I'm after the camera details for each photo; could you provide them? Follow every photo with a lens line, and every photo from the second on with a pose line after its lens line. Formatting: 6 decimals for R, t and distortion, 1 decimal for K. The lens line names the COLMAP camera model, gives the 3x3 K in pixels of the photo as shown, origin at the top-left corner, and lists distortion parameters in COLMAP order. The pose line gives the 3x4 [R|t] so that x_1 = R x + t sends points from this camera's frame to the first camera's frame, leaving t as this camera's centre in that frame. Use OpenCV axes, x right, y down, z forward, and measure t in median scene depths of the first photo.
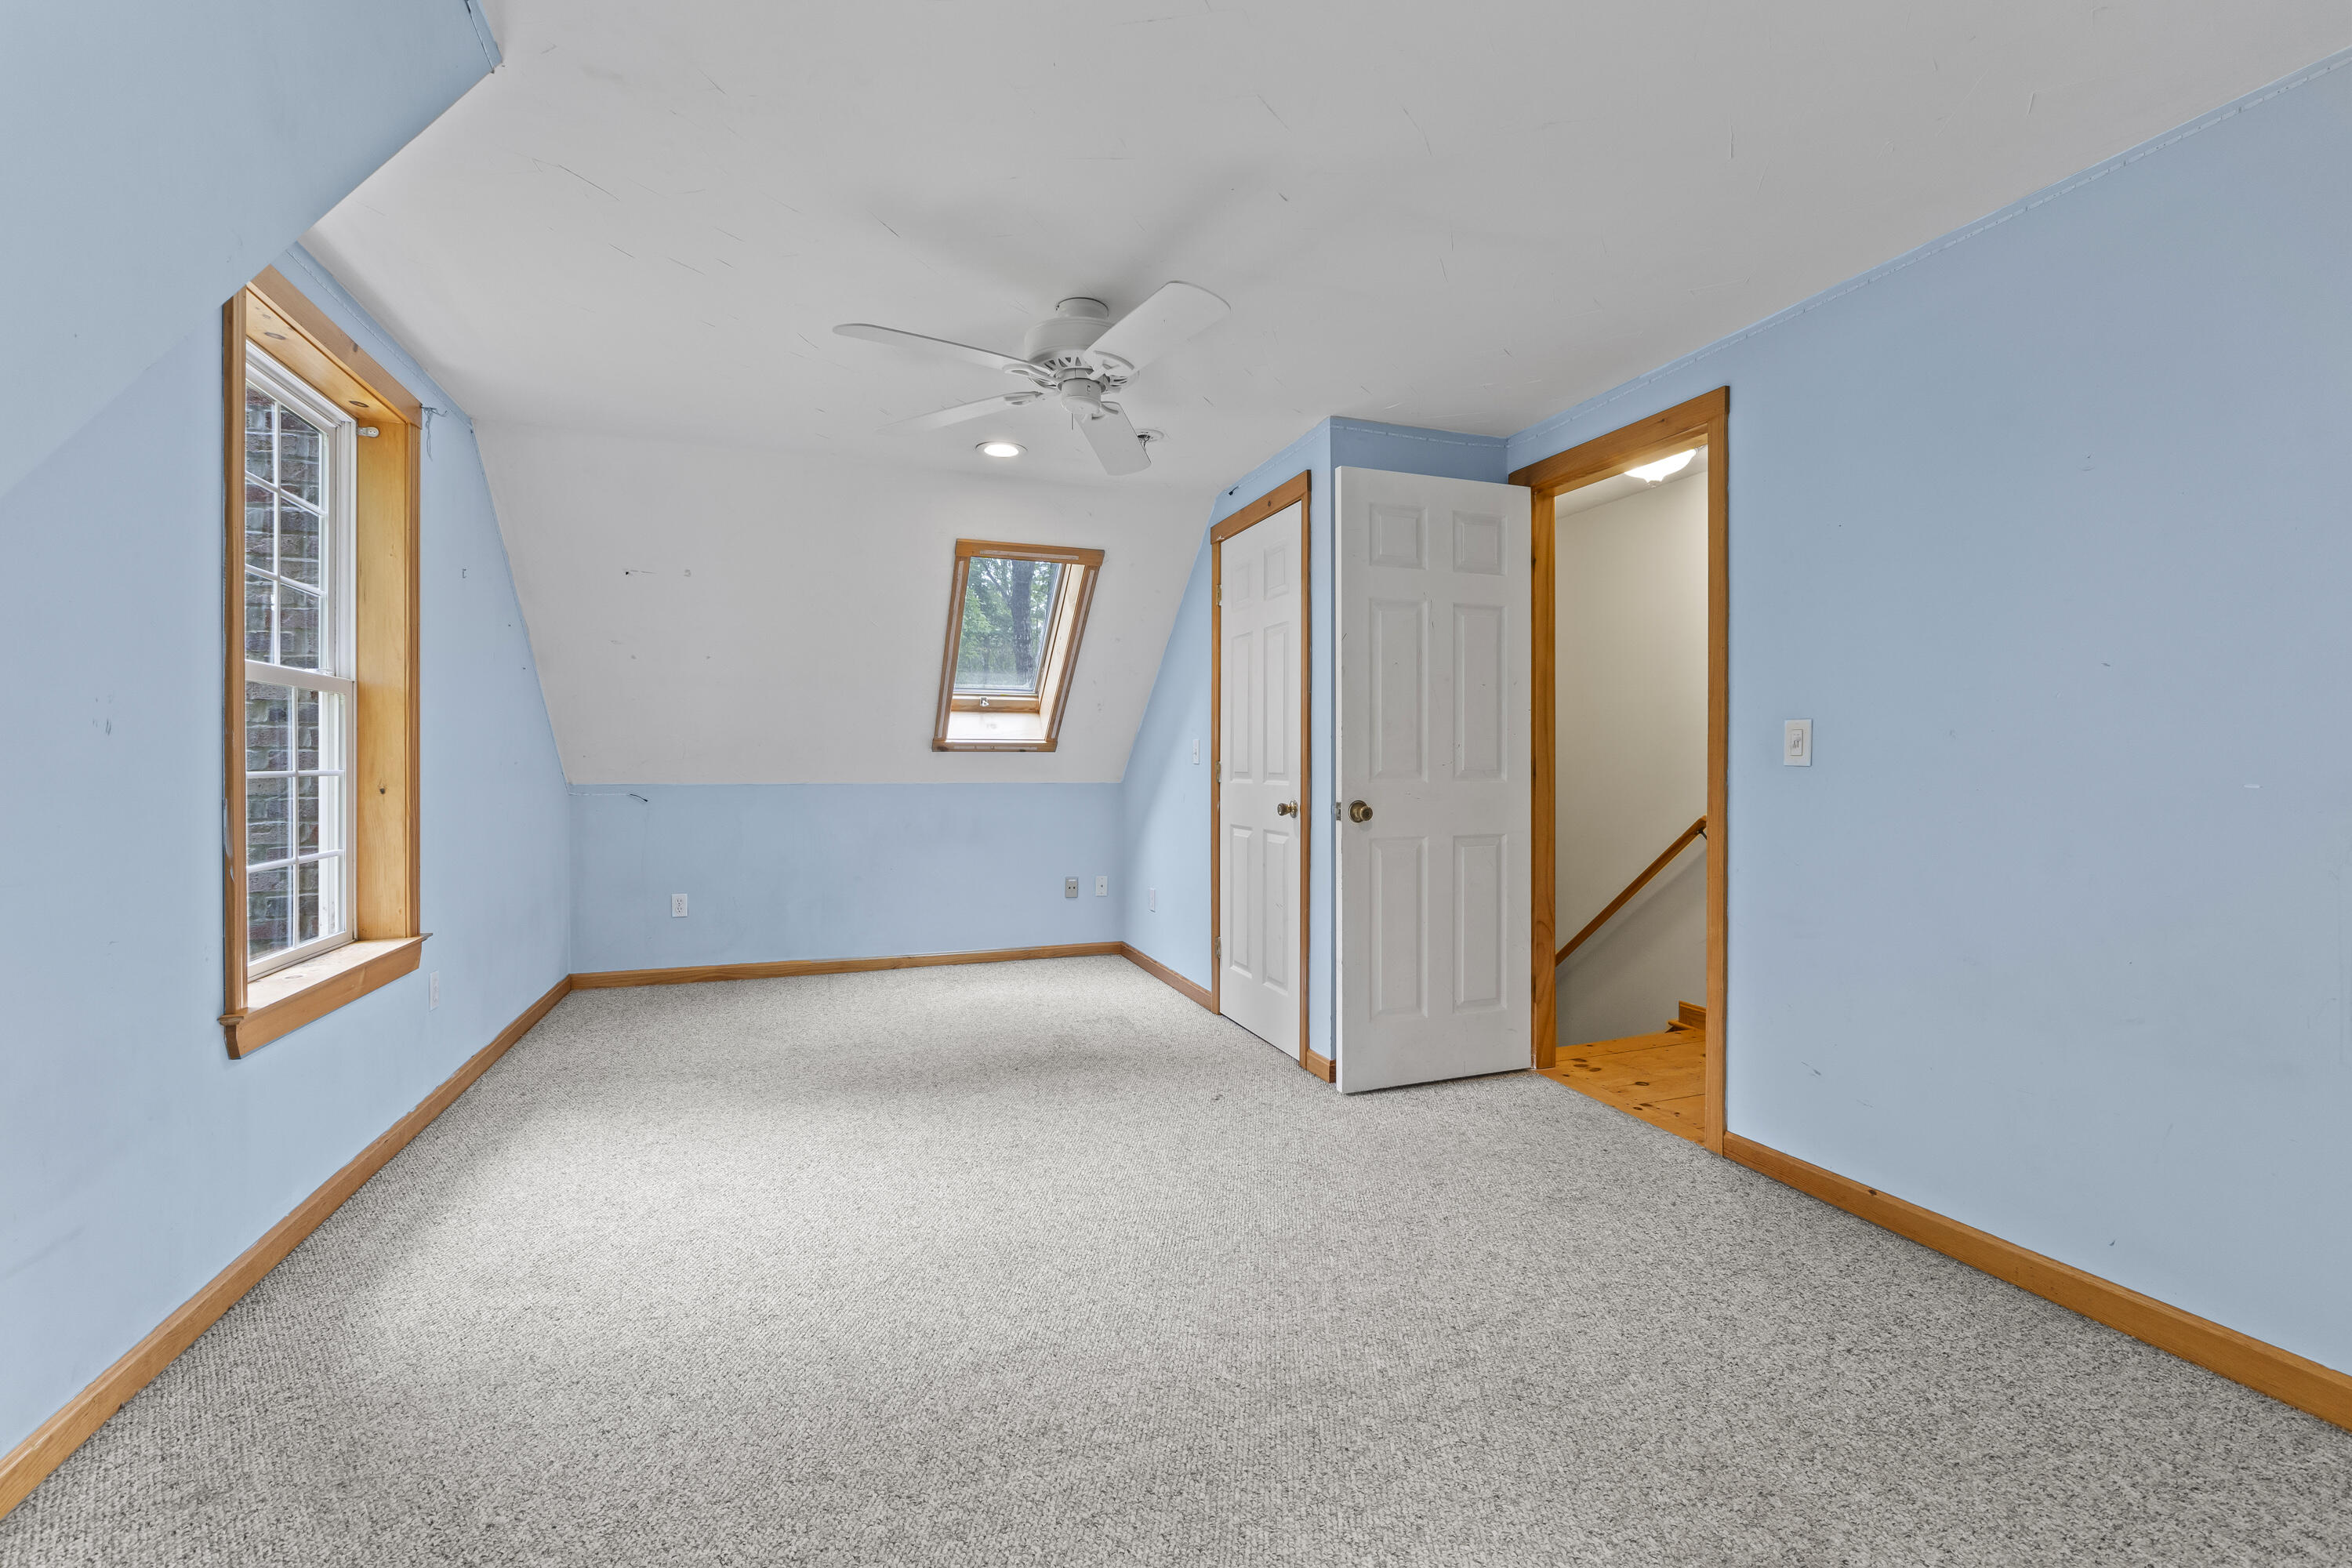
lens RADIAL K [[990.1, 0, 1171.0], [0, 990.1, 771.4], [0, 0, 1]] dist [-0.013646, -0.000232]
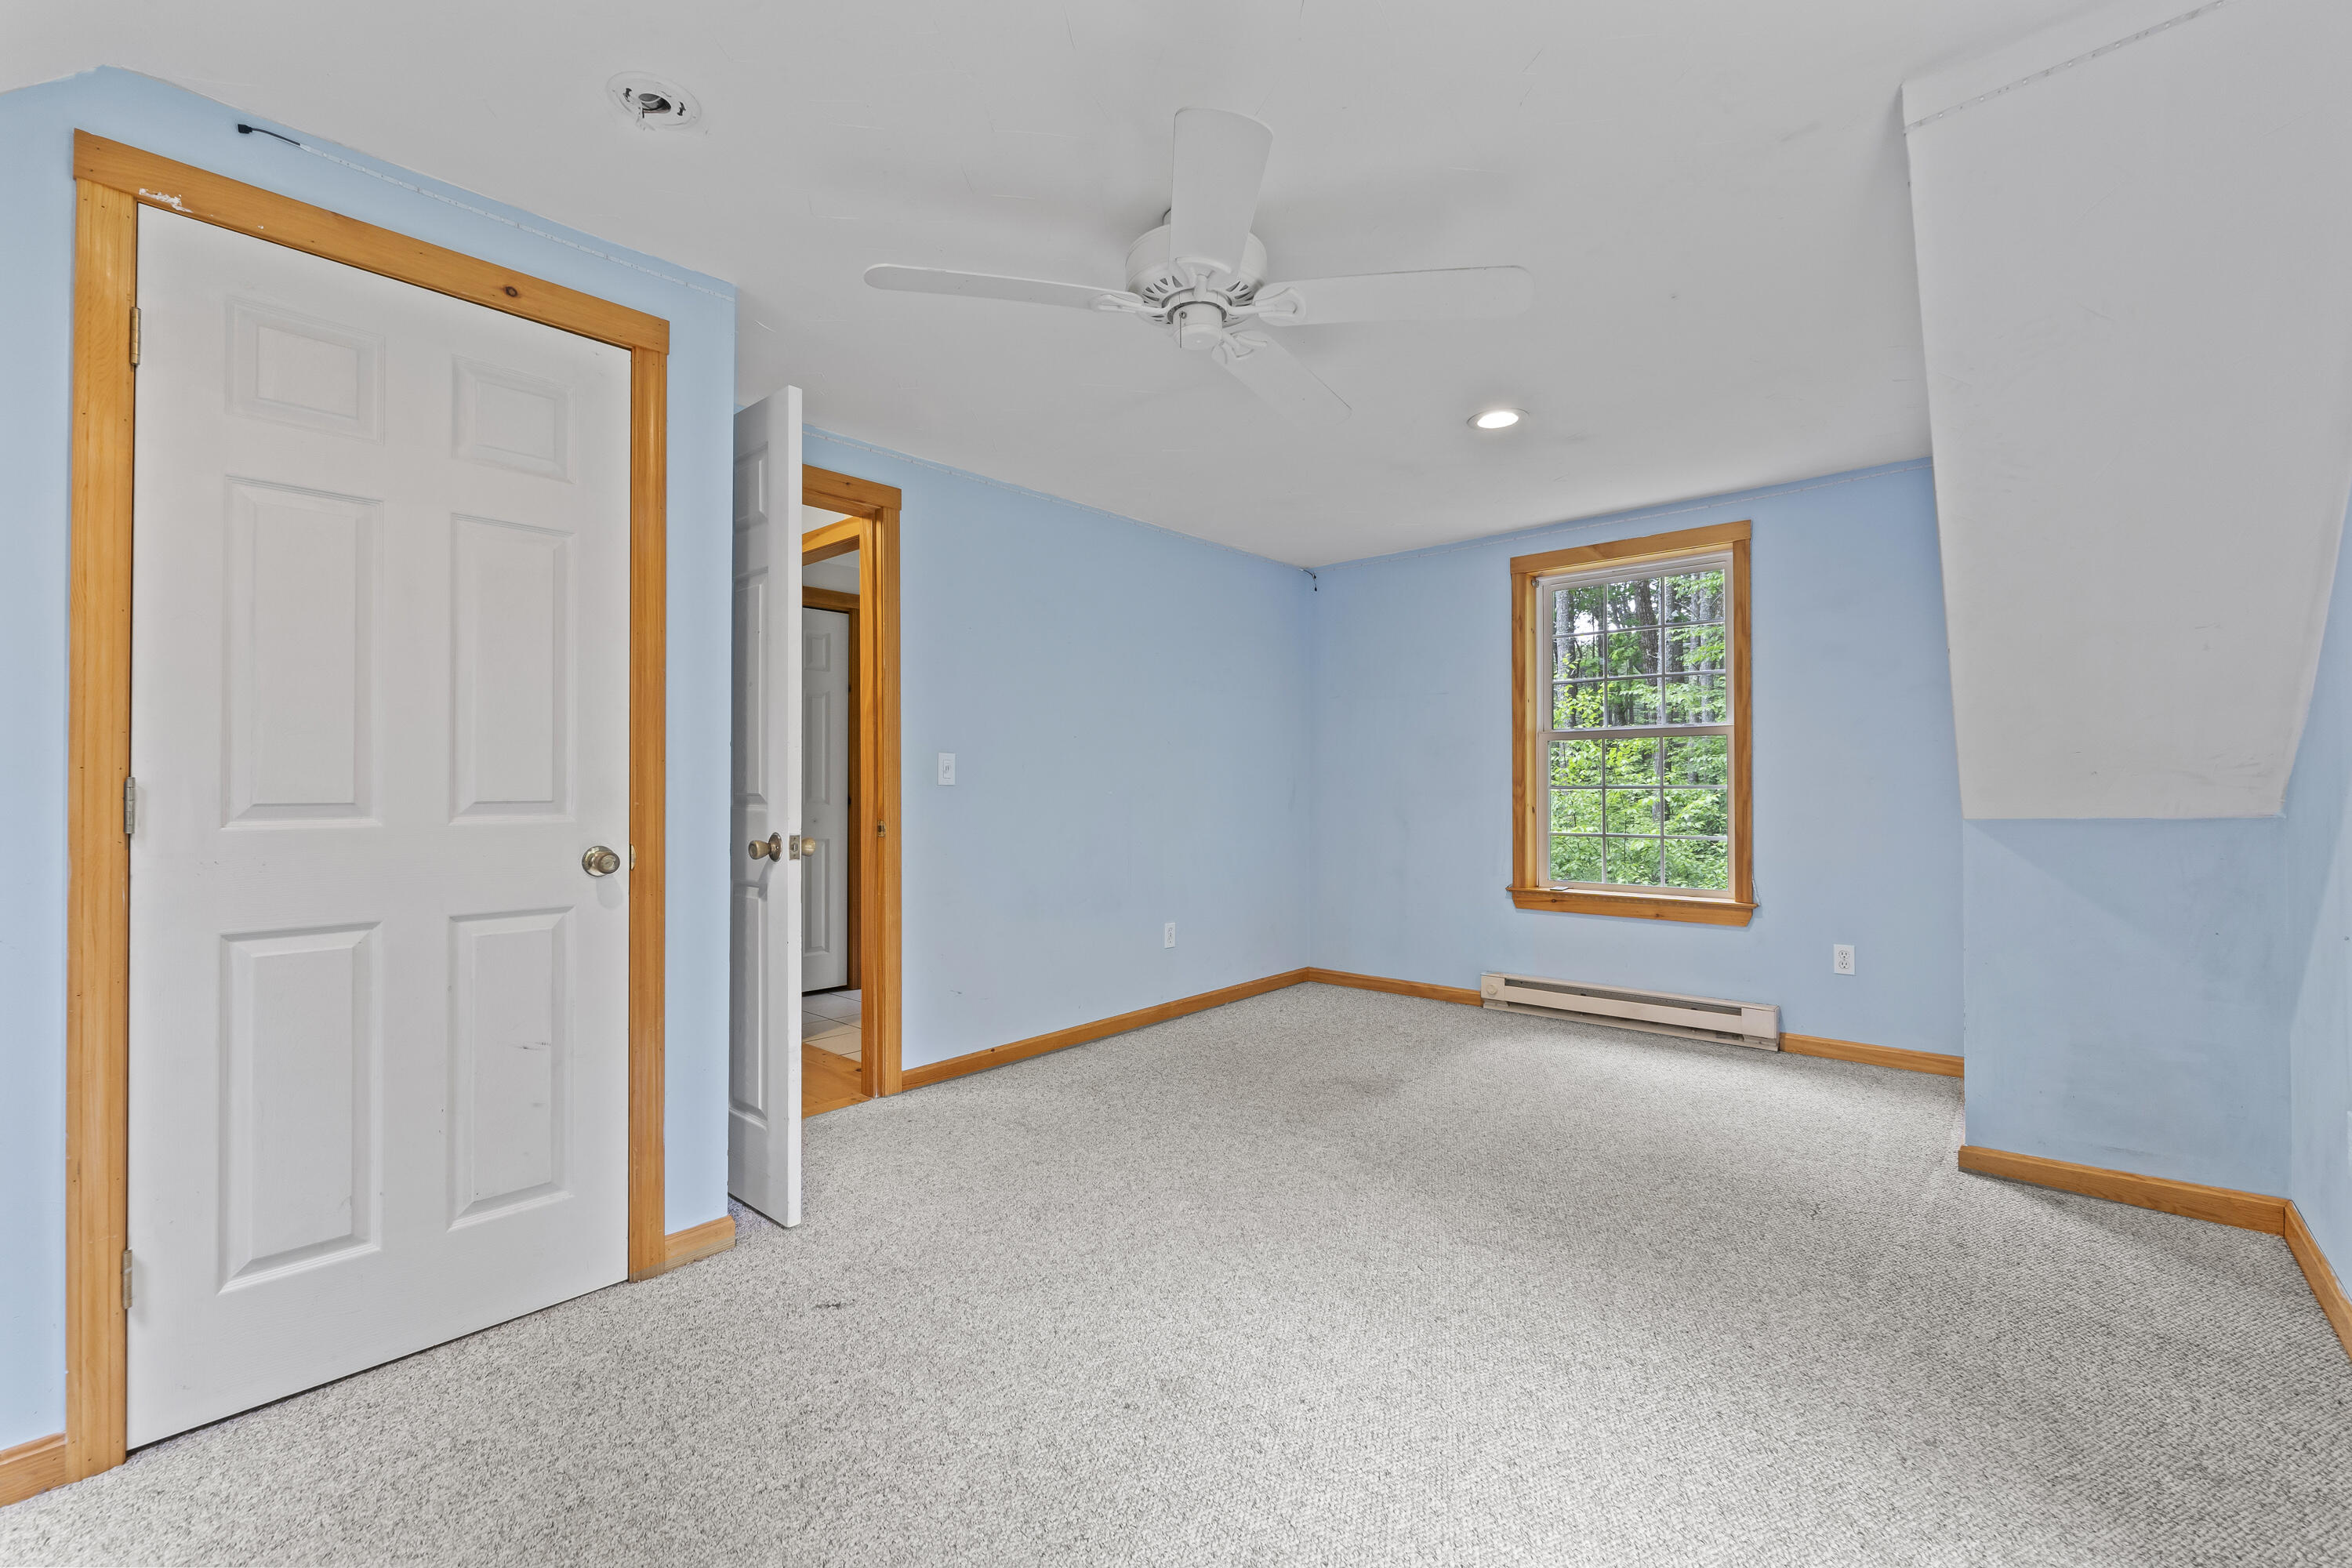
lens RADIAL K [[990.1, 0, 1171.0], [0, 990.1, 771.4], [0, 0, 1]] dist [-0.013646, -0.000232]
pose [[-0.475422, 0.011614, 0.879681, -0.844808], [0.012711, 0.999899, -0.006332, -0.012590], [-0.879666, 0.008172, -0.475522, 1.502920]]
